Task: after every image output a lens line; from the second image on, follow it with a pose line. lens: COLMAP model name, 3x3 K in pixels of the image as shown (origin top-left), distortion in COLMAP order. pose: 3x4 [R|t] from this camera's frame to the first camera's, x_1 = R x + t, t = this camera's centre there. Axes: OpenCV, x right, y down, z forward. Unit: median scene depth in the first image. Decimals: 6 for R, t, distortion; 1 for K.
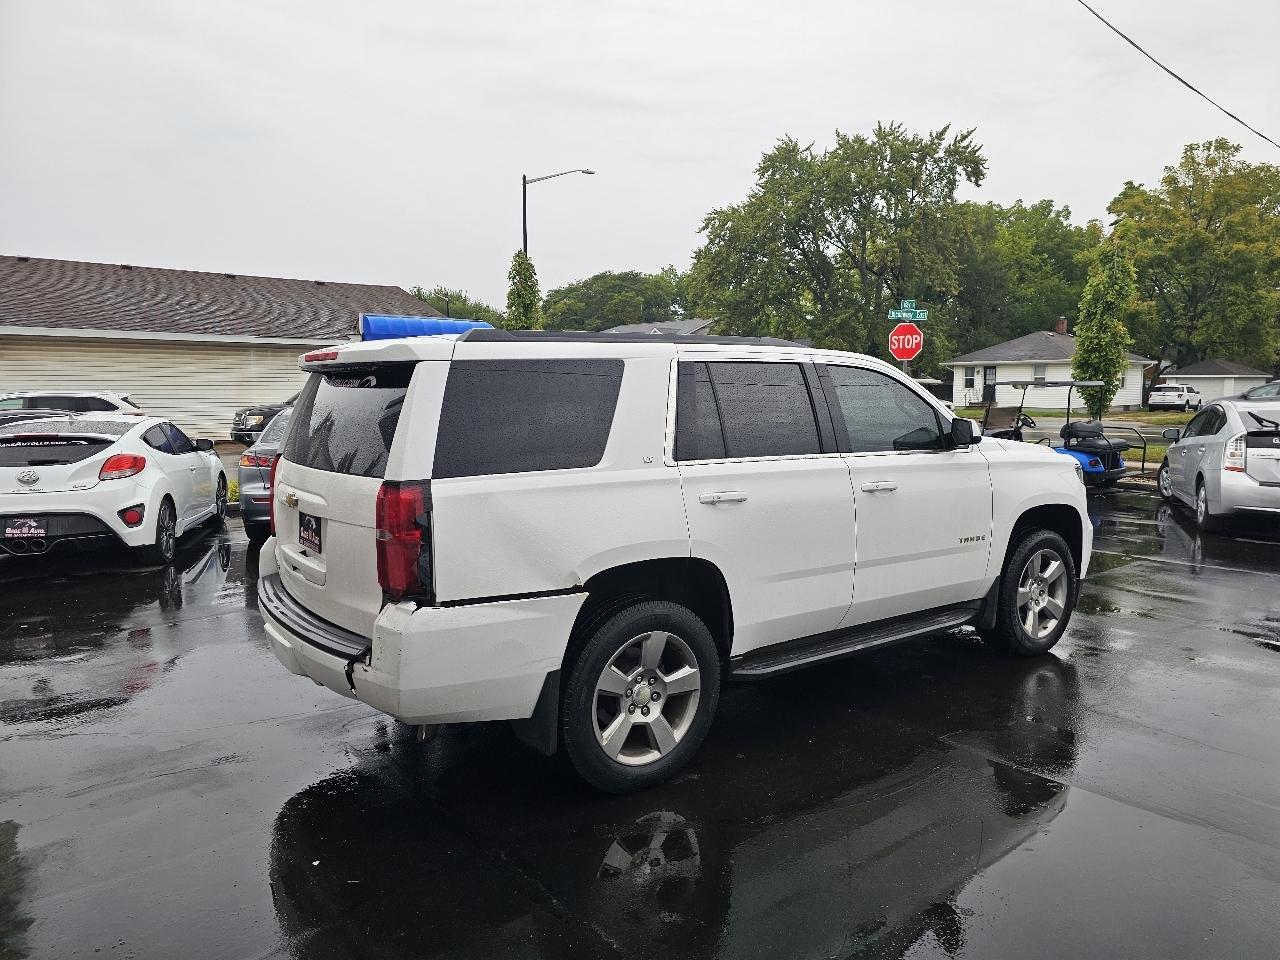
lens RADIAL K [[839.1, 0, 640.0], [0, 839.1, 480.0], [0, 0, 1]] dist [0.076212, -0.083208]
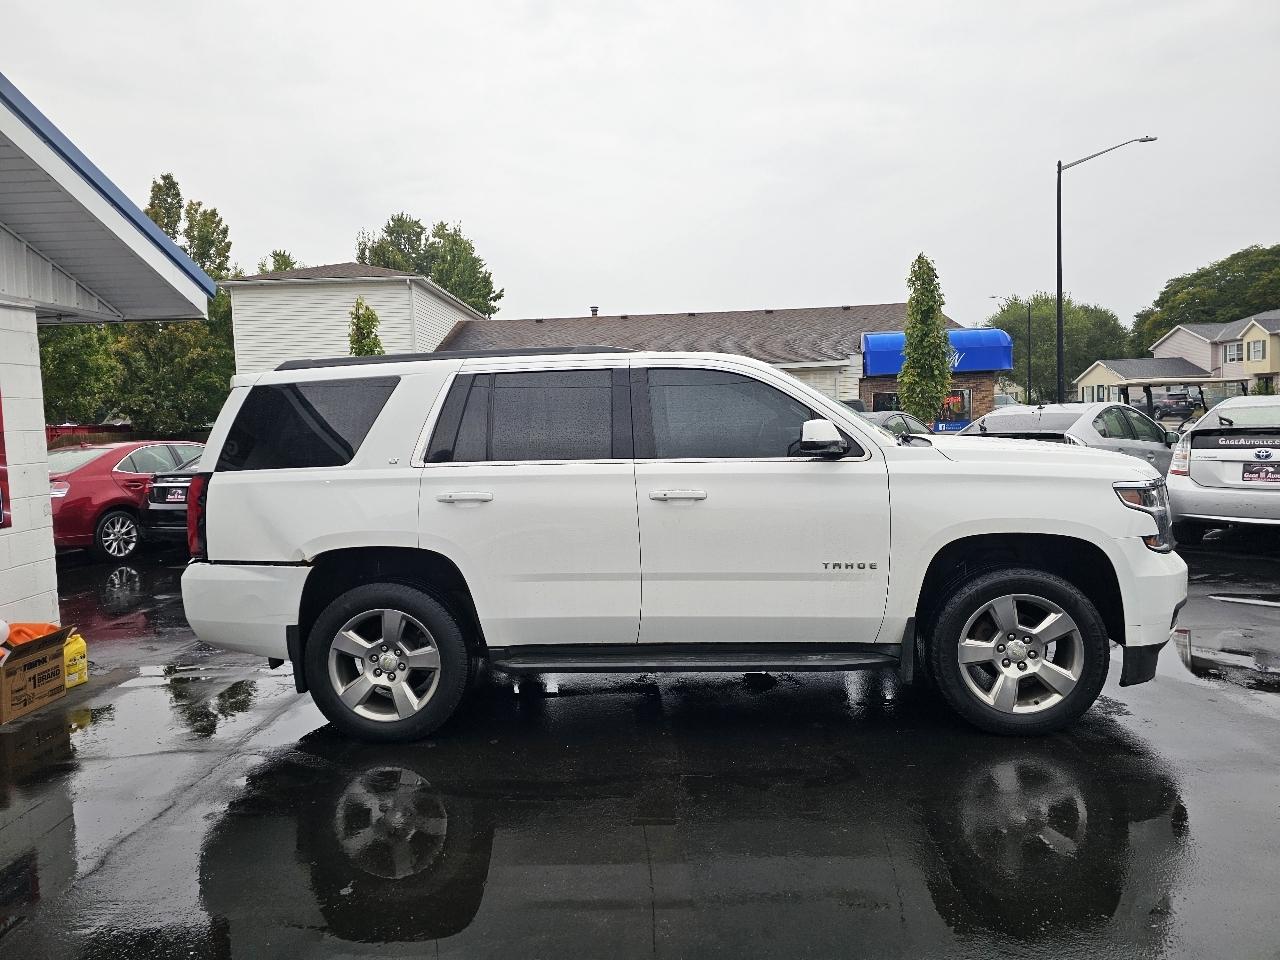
lens RADIAL K [[839.1, 0, 640.0], [0, 839.1, 480.0], [0, 0, 1]] dist [0.076212, -0.083208]
pose [[0.770063, 0.022301, -0.637578, 0.986778], [-0.034749, 0.999371, -0.007014, -0.001460], [0.637021, 0.027557, 0.770354, 0.305253]]
